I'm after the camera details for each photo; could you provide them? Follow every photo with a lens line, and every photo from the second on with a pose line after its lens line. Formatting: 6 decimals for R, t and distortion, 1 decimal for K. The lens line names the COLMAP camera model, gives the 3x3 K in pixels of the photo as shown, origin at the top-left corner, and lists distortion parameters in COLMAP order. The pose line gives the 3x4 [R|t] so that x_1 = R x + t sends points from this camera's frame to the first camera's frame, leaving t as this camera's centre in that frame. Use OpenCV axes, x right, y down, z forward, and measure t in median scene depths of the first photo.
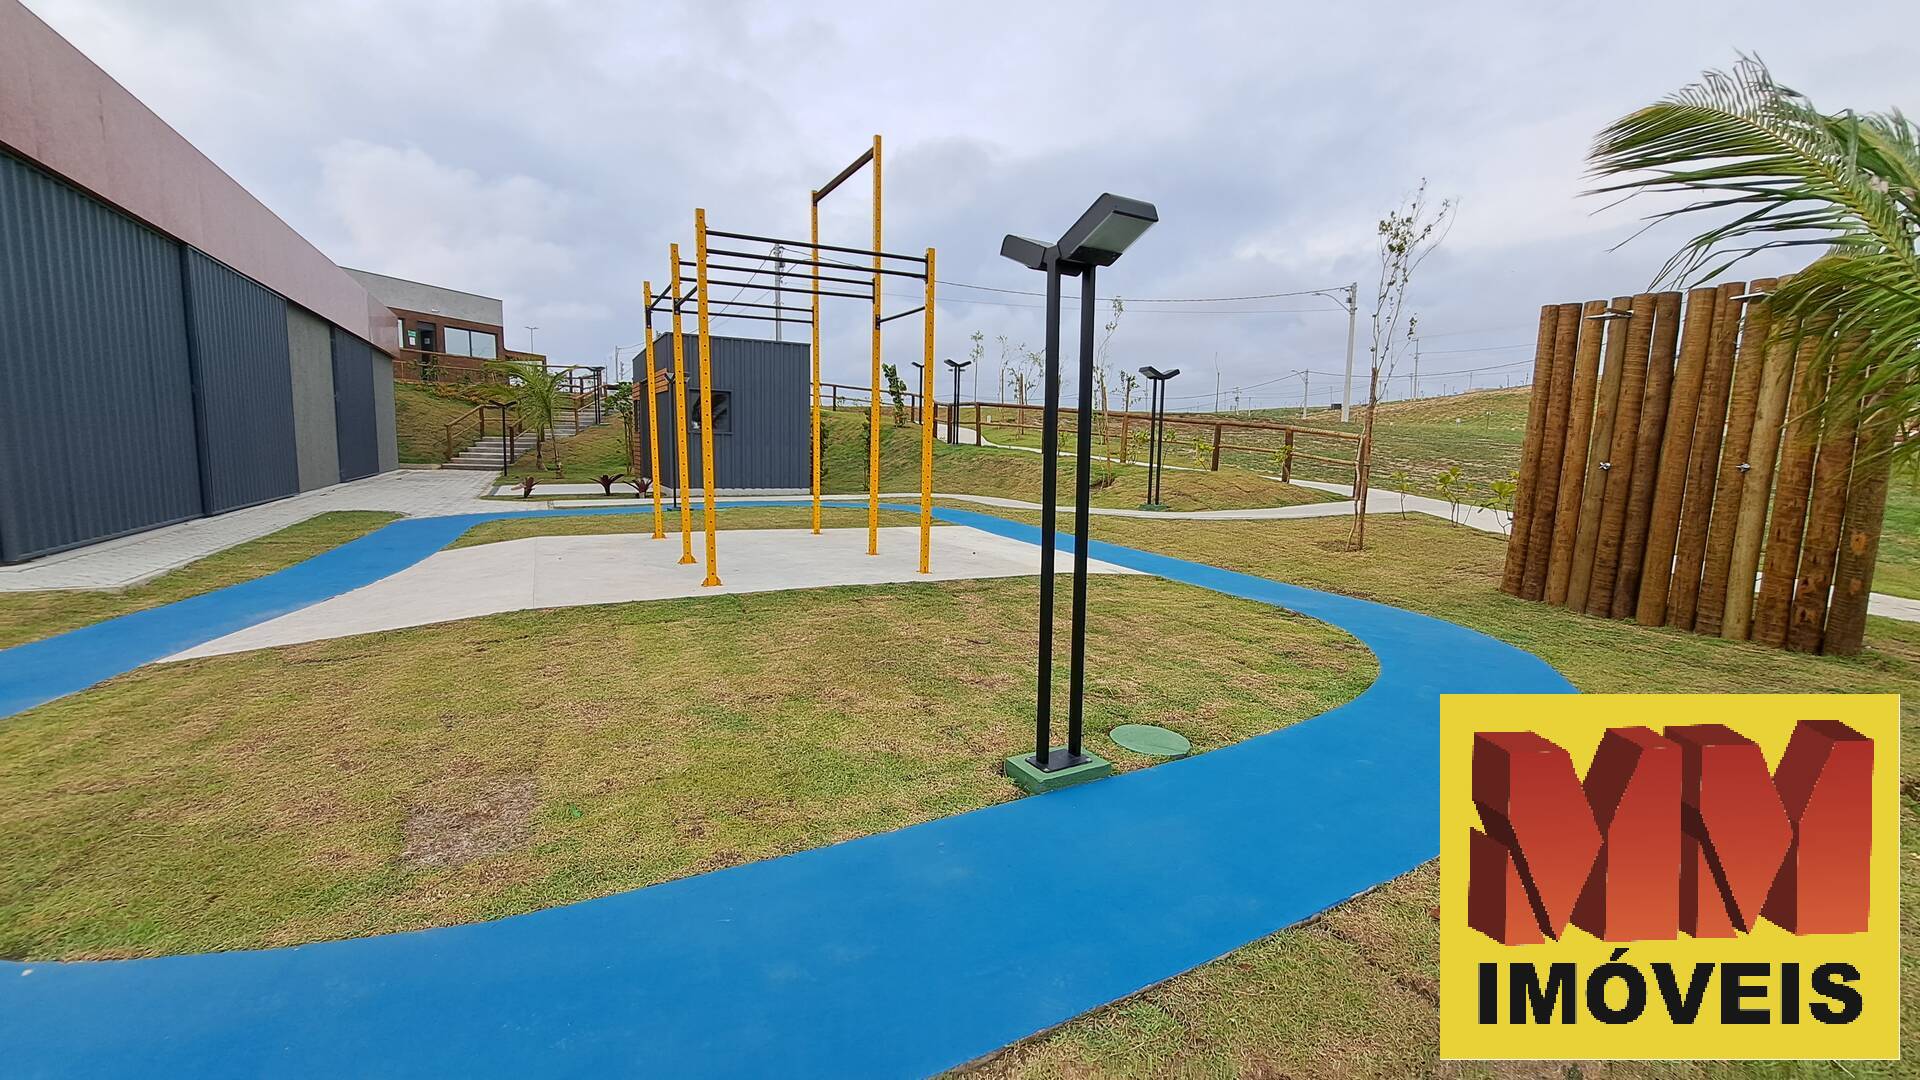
lens RADIAL K [[782.0, 0, 960.0], [0, 782.0, 540.0], [0, 0, 1]] dist [-0.014050, -0.000377]
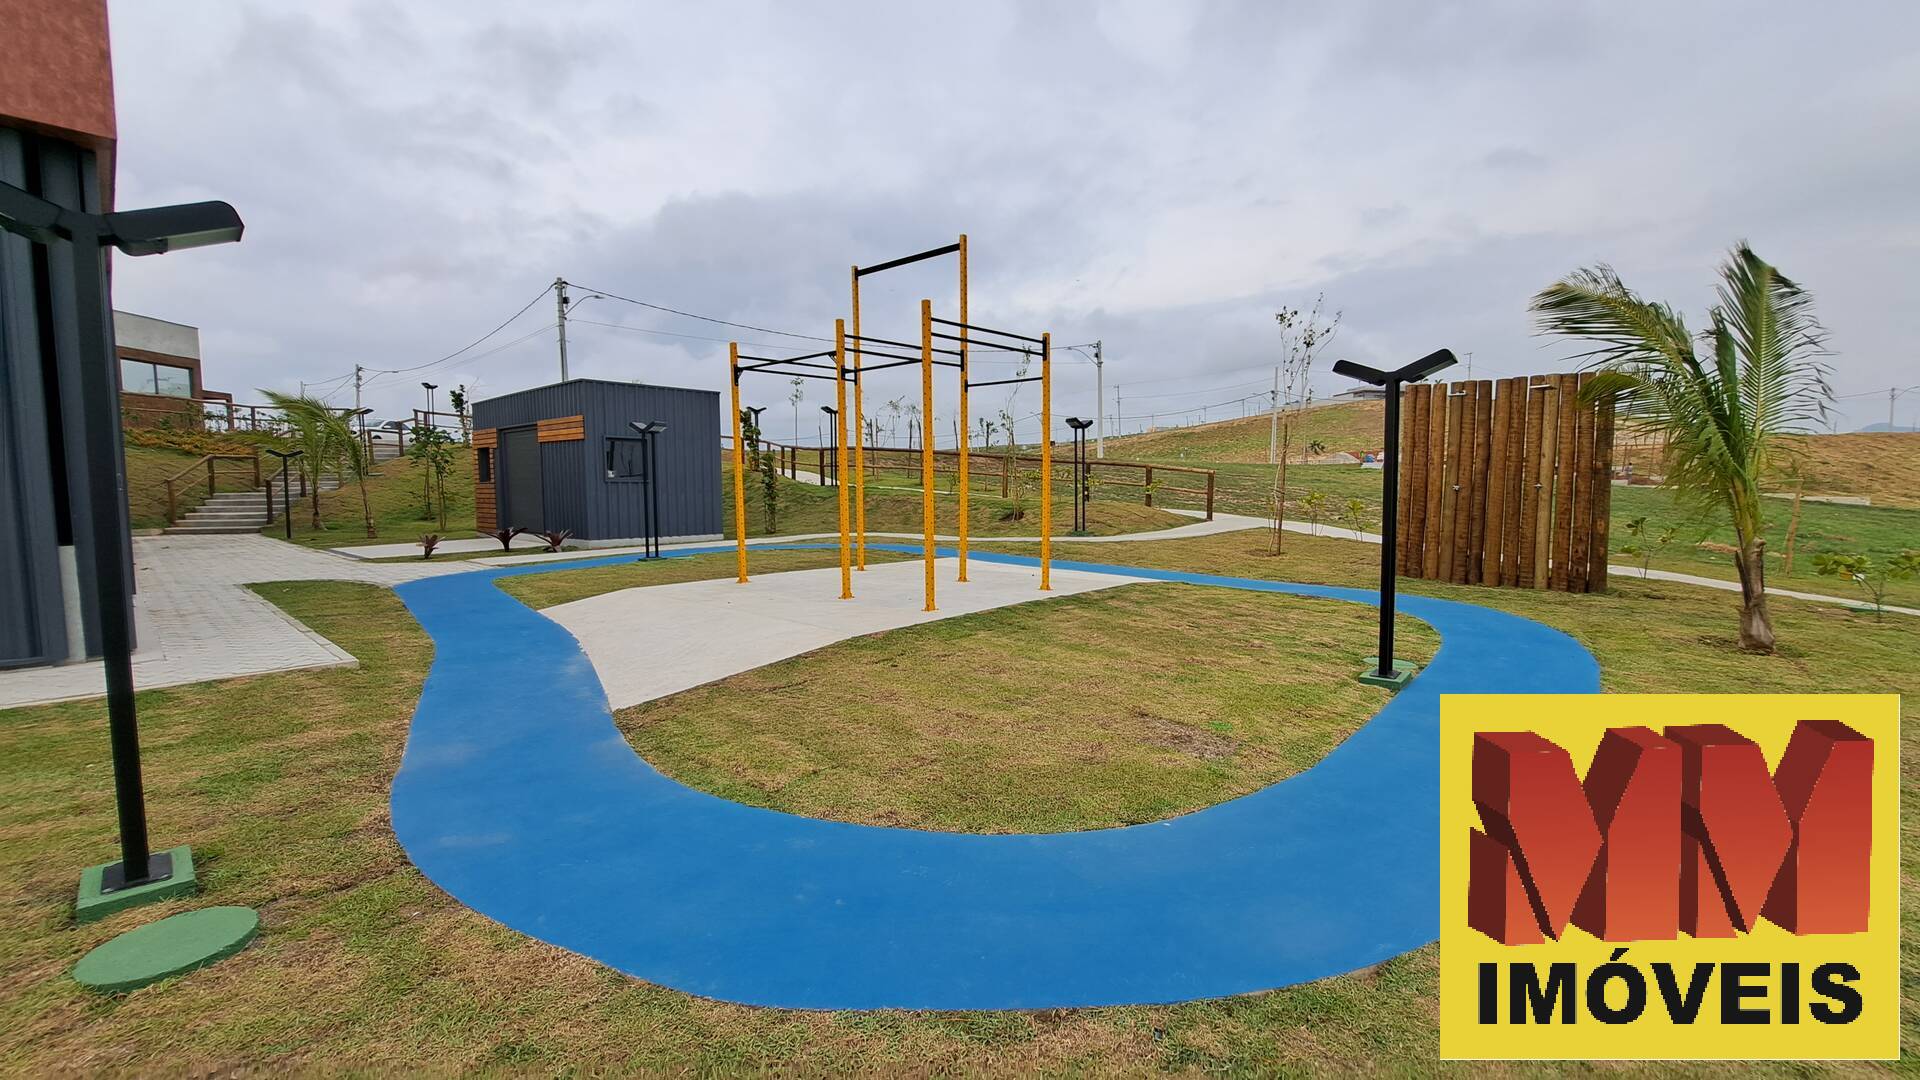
lens RADIAL K [[782.0, 0, 960.0], [0, 782.0, 540.0], [0, 0, 1]] dist [-0.014050, -0.000377]
pose [[0.938120, -0.051267, 0.342495, -0.450903], [0.067833, 0.997027, -0.036559, -0.000709], [-0.339602, 0.057530, 0.938808, -0.090983]]
